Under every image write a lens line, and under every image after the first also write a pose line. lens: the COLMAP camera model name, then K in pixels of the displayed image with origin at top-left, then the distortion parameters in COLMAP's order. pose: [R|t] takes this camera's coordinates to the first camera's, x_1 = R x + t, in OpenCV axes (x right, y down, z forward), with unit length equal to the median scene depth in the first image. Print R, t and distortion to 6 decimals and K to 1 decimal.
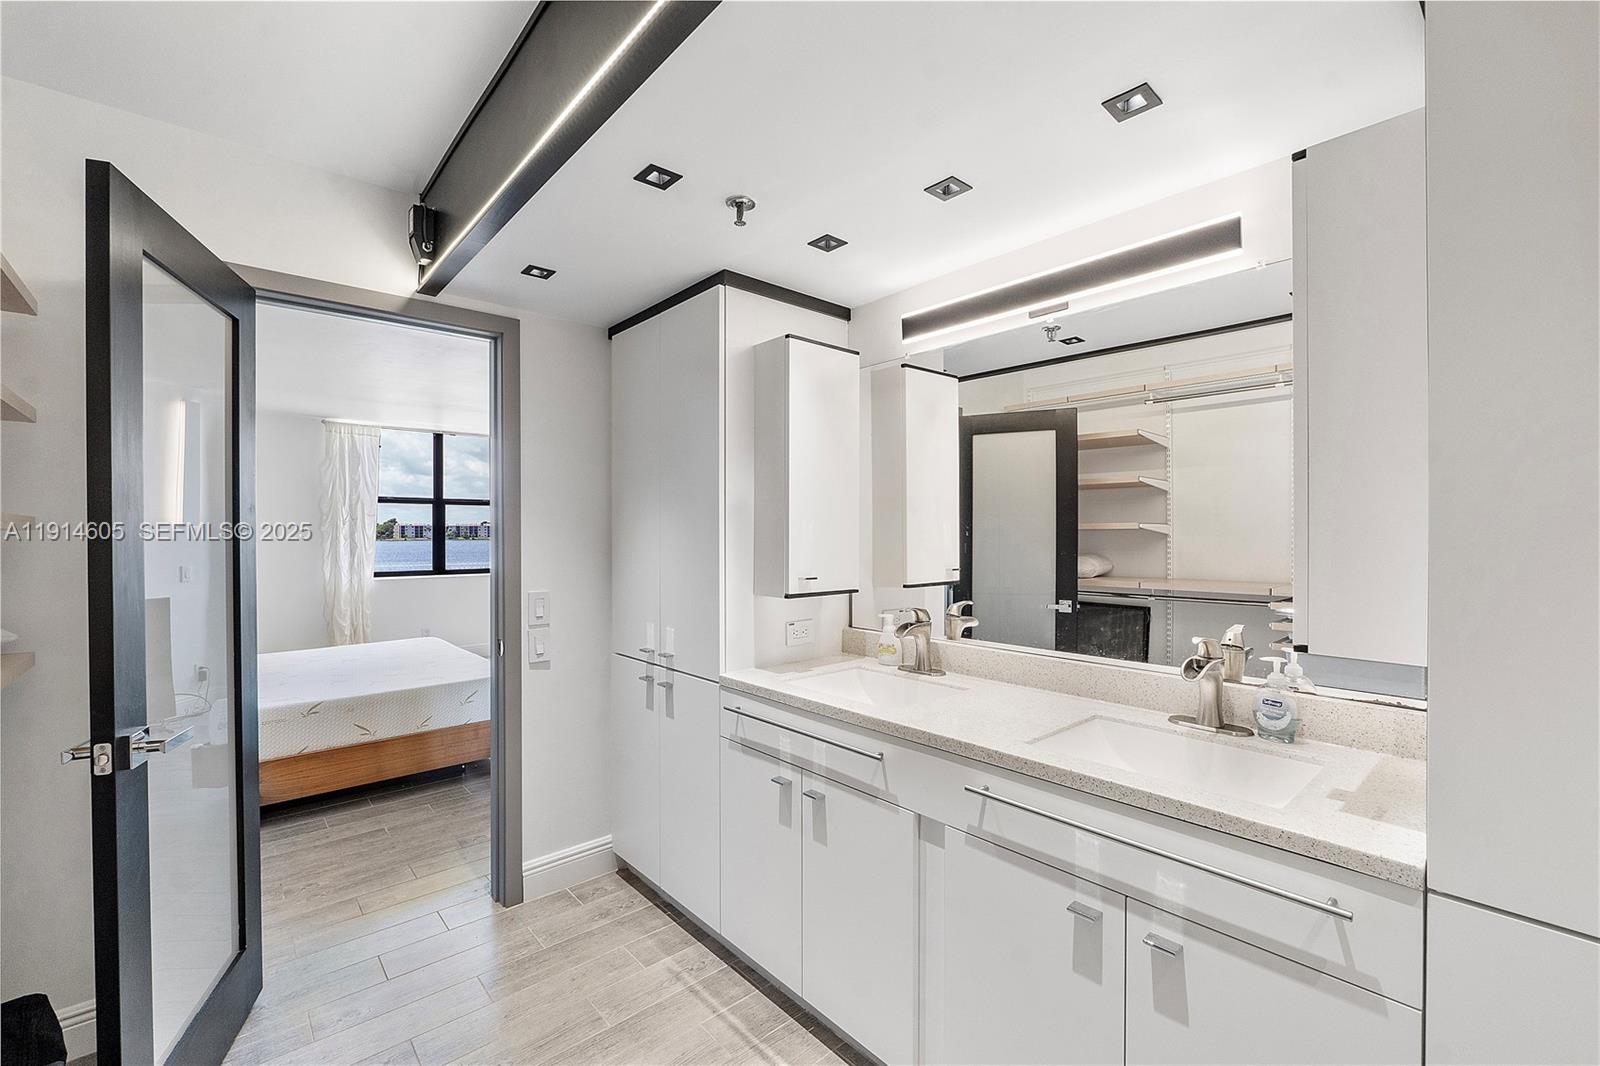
lens RADIAL K [[675.3, 0, 794.8], [0, 675.3, 533.4], [0, 0, 1]] dist [-0.005045, -0.001103]
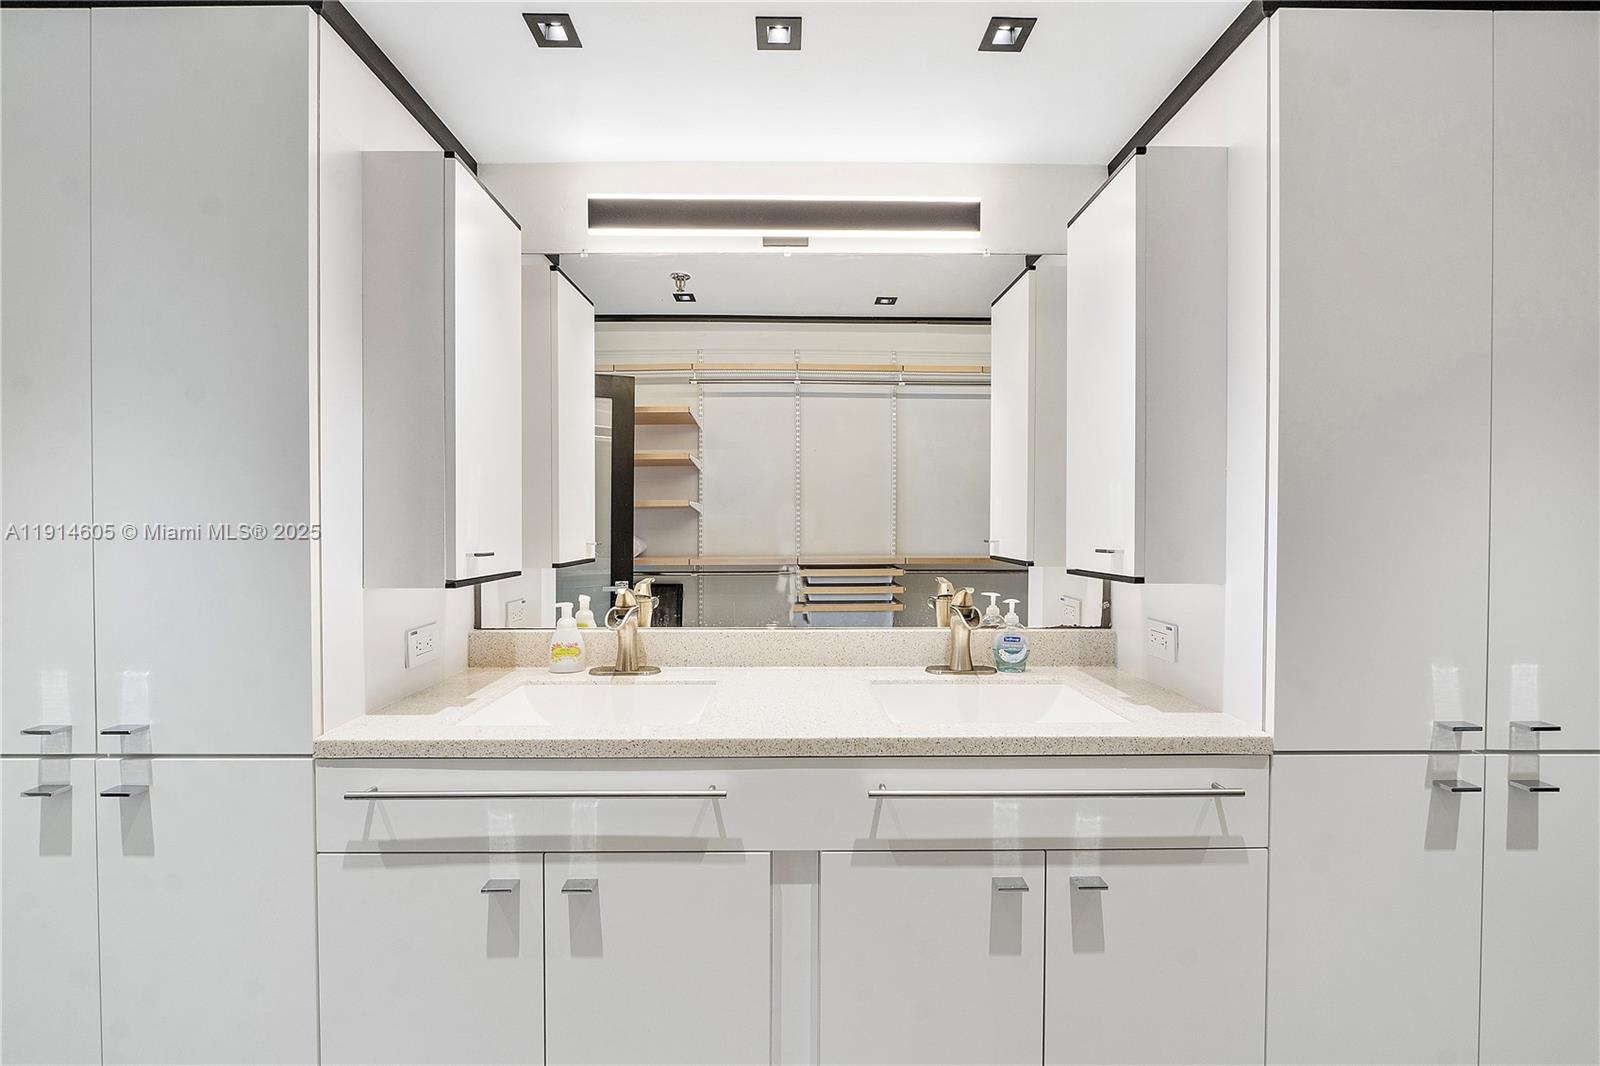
lens RADIAL K [[675.3, 0, 800.1], [0, 675.3, 534.3], [0, 0, 1]] dist [-0.005045, -0.001103]
pose [[0.650023, -0.010740, 0.759838, -0.291511], [0.001256, 0.999914, 0.013059, 0.043944], [-0.759913, -0.007535, 0.649981, 0.397997]]
